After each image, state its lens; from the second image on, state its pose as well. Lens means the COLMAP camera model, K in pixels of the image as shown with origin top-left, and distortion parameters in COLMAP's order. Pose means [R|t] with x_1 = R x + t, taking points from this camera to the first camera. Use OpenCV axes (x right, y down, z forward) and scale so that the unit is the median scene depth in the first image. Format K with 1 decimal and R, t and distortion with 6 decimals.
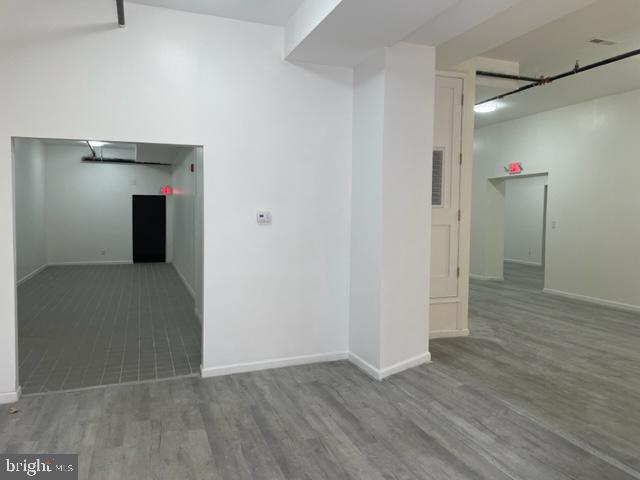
lens RADIAL K [[484.1, 0, 316.7], [0, 484.1, 238.4], [0, 0, 1]] dist [0.083061, -0.095076]
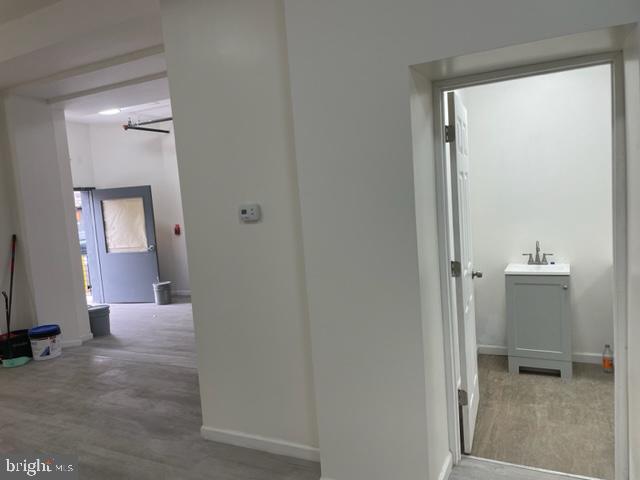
lens RADIAL K [[484.1, 0, 316.7], [0, 484.1, 238.4], [0, 0, 1]] dist [0.083061, -0.095076]
pose [[-0.735404, 0.110976, -0.668479, 0.827017], [0.035143, 0.991417, 0.125926, -0.148446], [0.676717, 0.069114, -0.732992, 2.168660]]
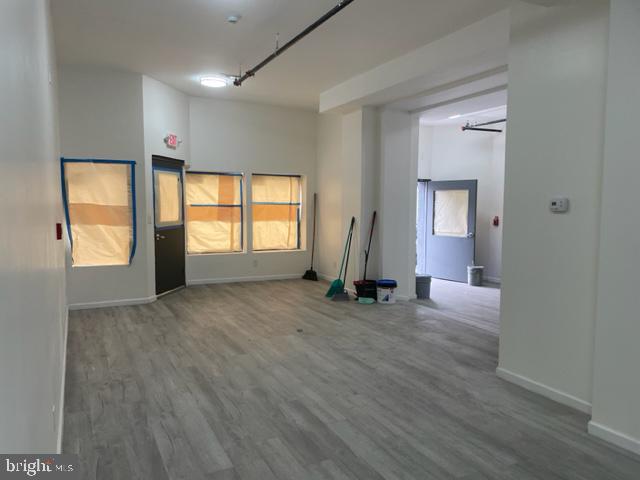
lens RADIAL K [[484.1, 0, 316.7], [0, 484.1, 238.4], [0, 0, 1]] dist [0.083061, -0.095076]
pose [[-0.994211, 0.000182, -0.107443, 0.958636], [-0.013841, 0.991450, 0.129751, -0.148833], [0.106548, 0.130487, -0.985708, 2.430129]]
